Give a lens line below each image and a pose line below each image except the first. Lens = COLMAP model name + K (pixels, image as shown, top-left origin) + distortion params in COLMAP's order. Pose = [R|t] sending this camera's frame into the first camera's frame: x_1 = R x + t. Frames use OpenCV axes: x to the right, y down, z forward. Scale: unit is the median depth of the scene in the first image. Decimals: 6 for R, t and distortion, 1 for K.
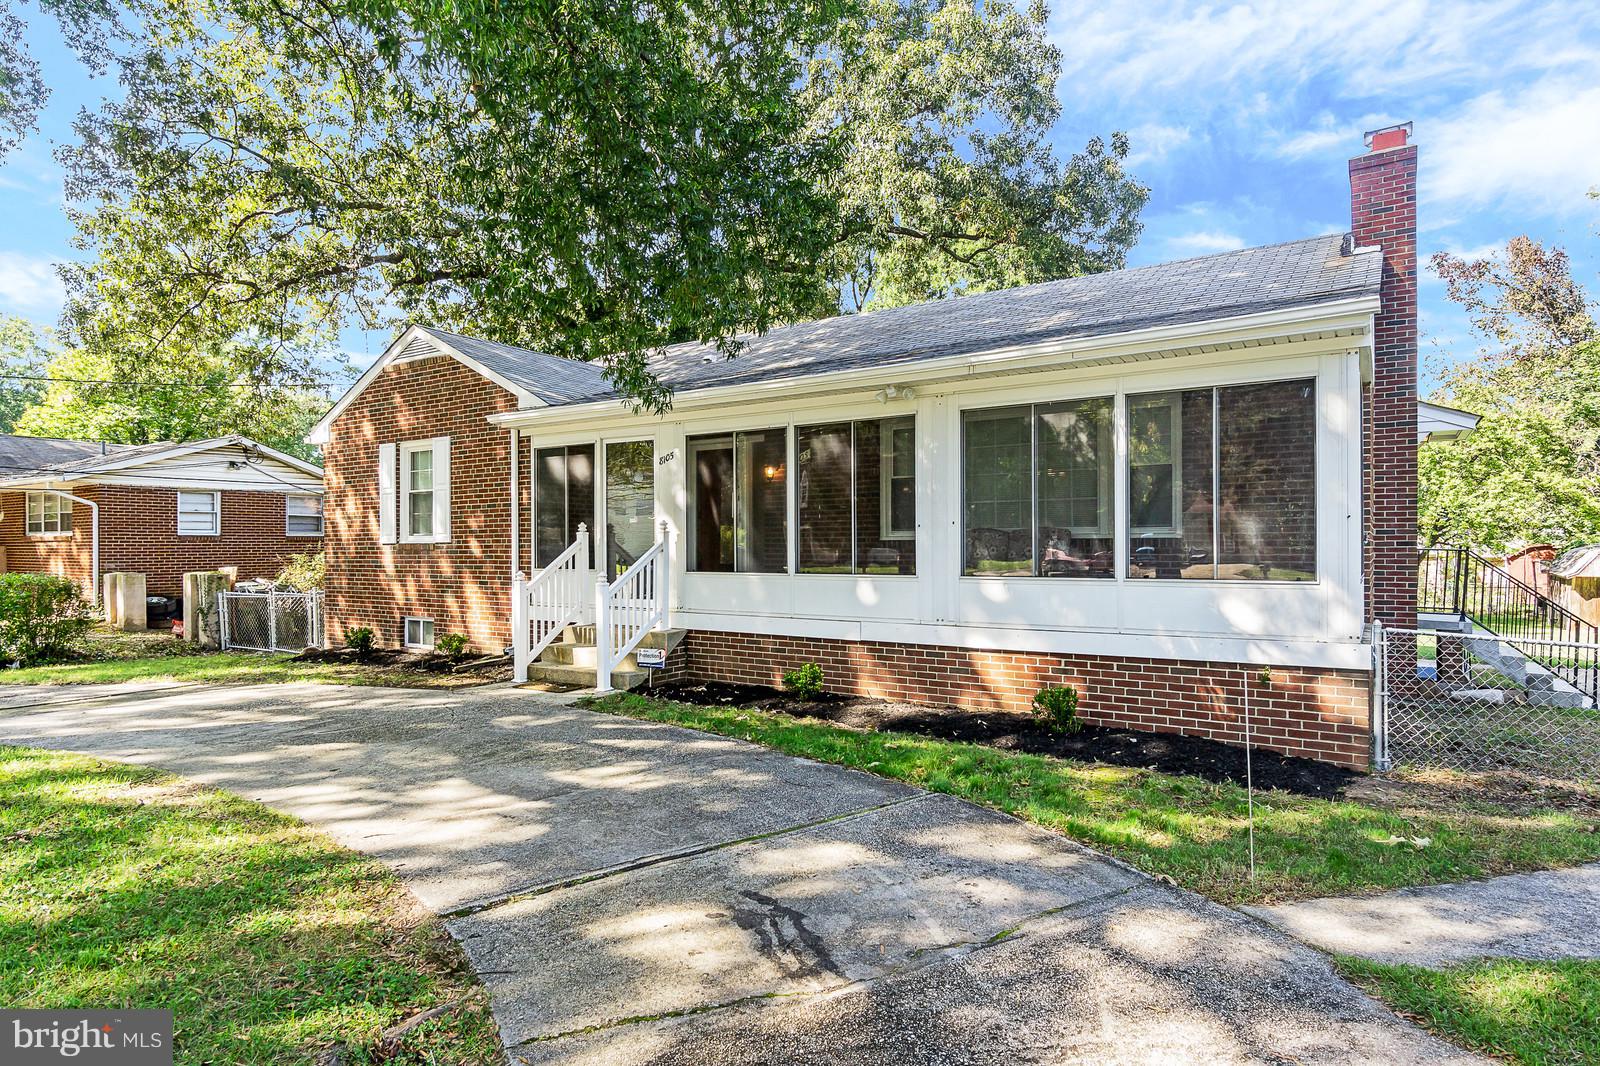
lens RADIAL K [[914.2, 0, 806.7], [0, 914.2, 545.9], [0, 0, 1]] dist [0.005253, -0.000027]
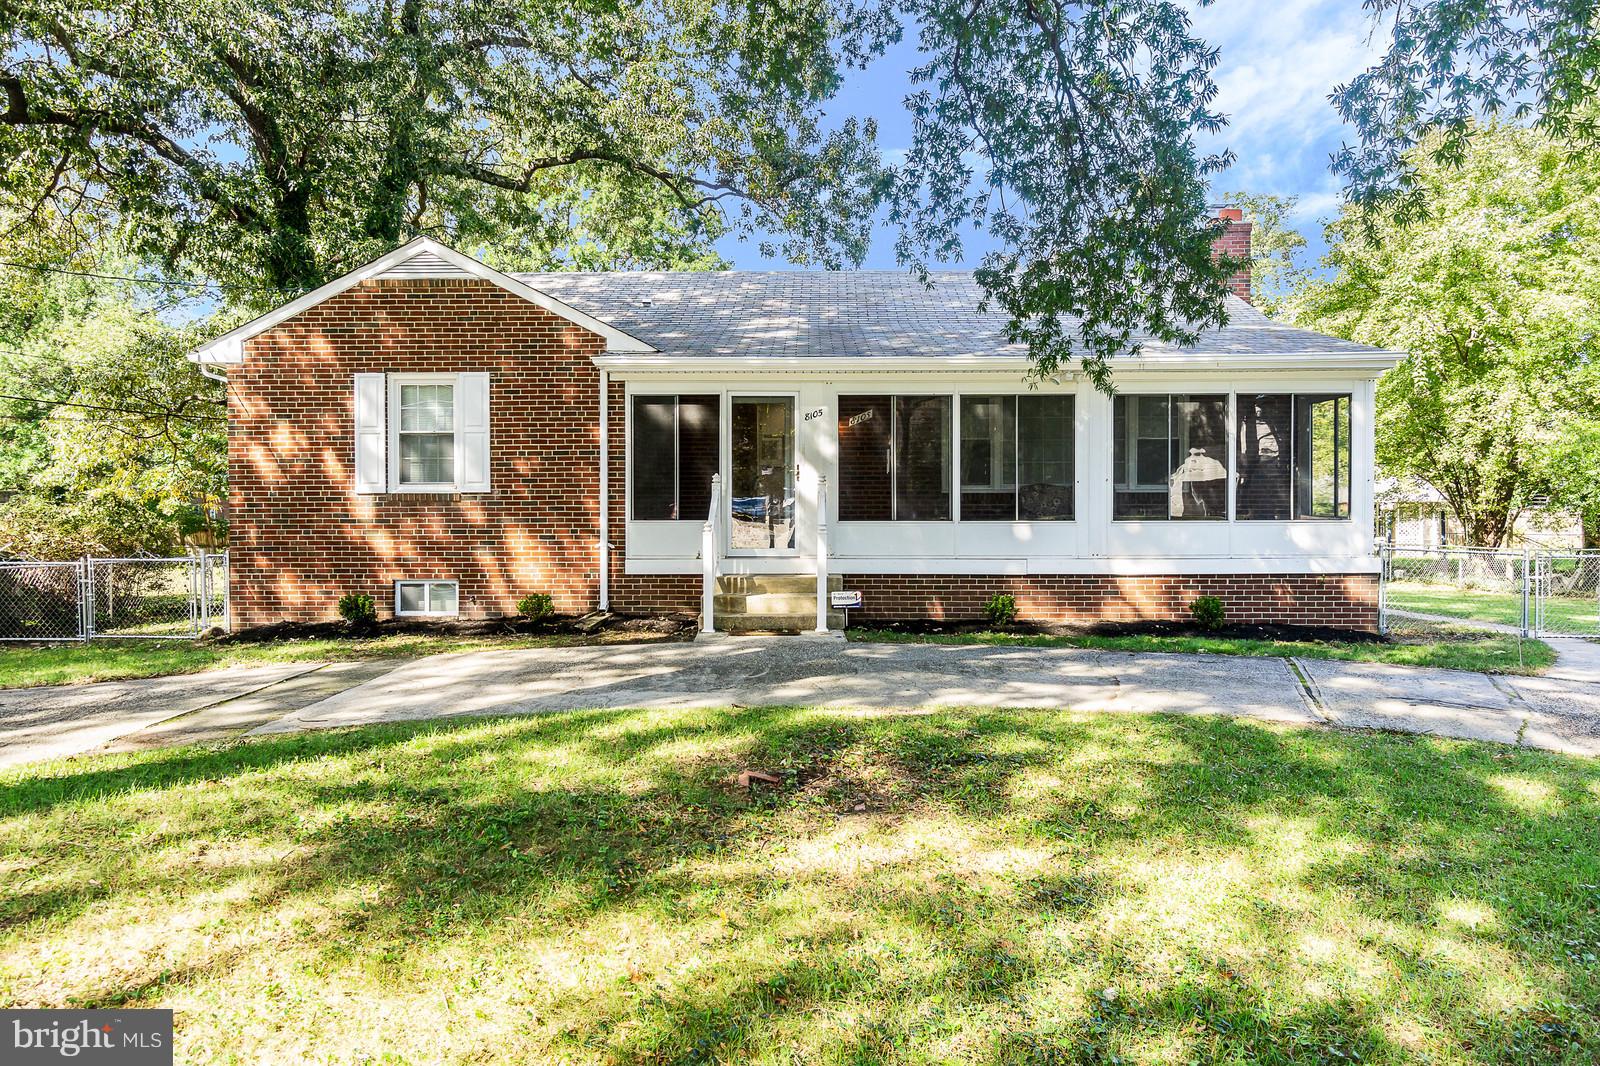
lens RADIAL K [[1030.8, 0, 798.6], [0, 1030.8, 518.3], [0, 0, 1]] dist [-0.011222, -0.000814]
pose [[0.839590, -0.009756, 0.543132, -0.900950], [-0.002941, 0.999742, 0.022505, -0.002293], [-0.543212, -0.020492, 0.839345, 0.000016]]
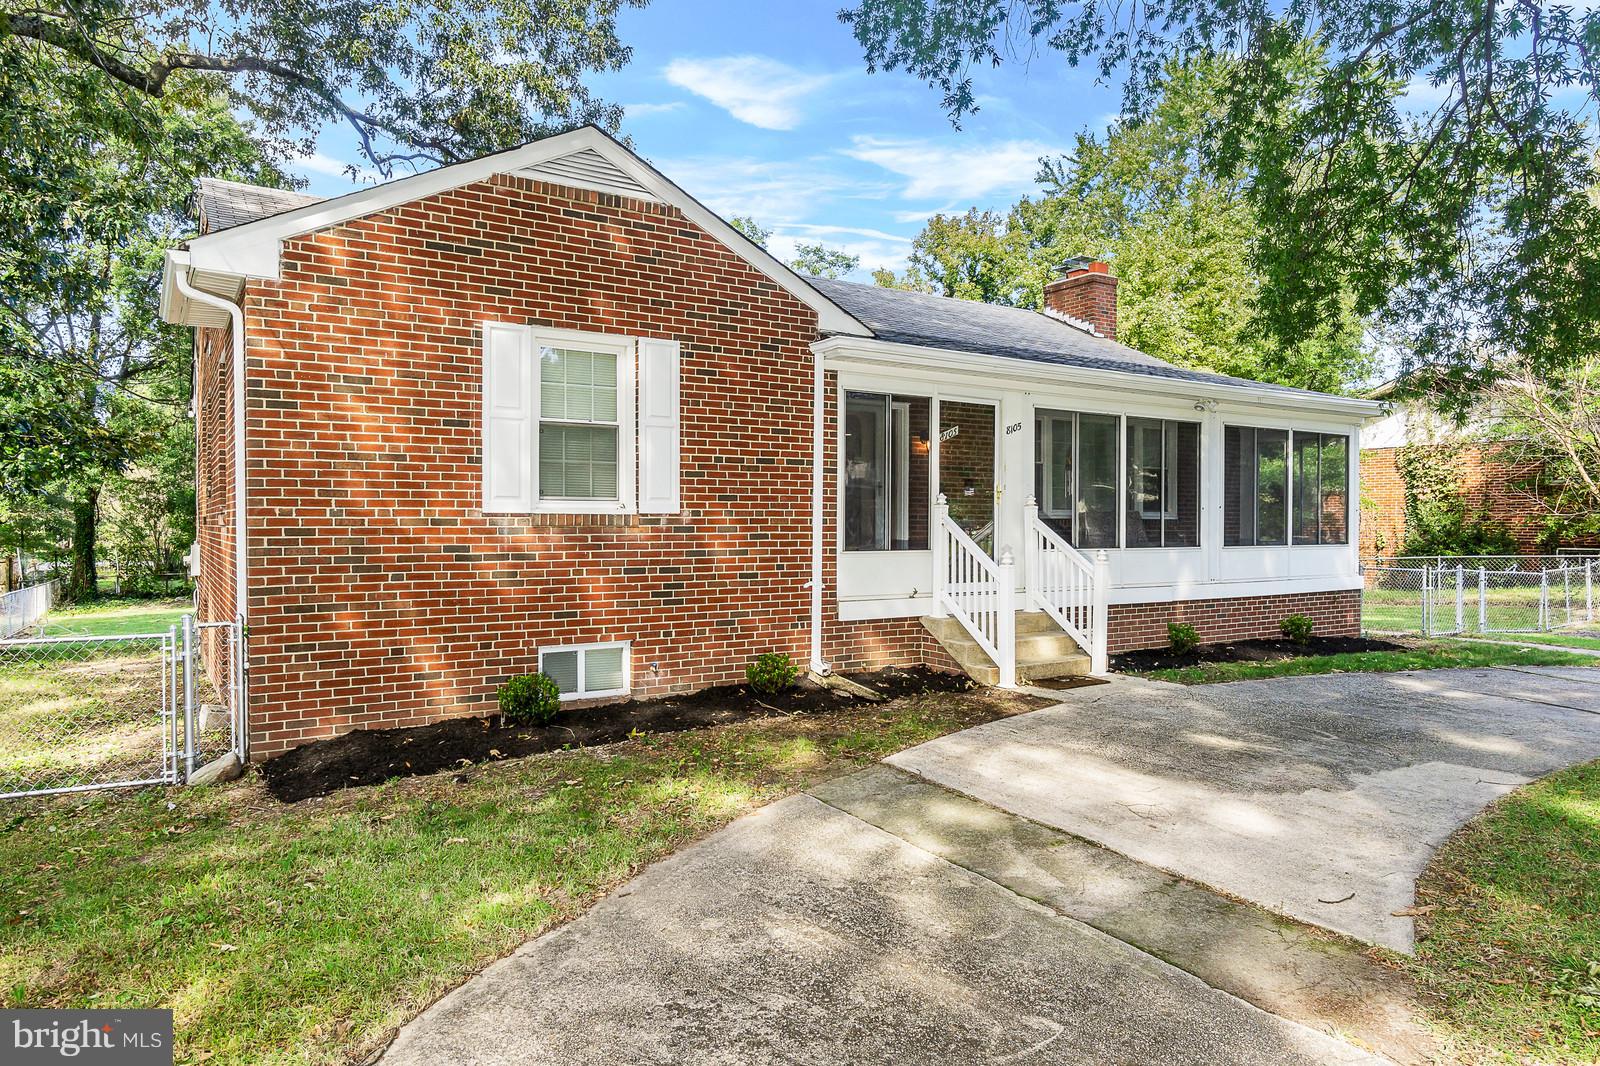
lens RADIAL K [[1000.6, 0, 797.7], [0, 1000.6, 539.2], [0, 0, 1]] dist [-0.006065, -0.001450]
pose [[0.409365, -0.010692, 0.912308, -1.288947], [-0.008486, 0.999843, 0.015526, 0.003427], [-0.912331, -0.014097, 0.409210, 0.858819]]
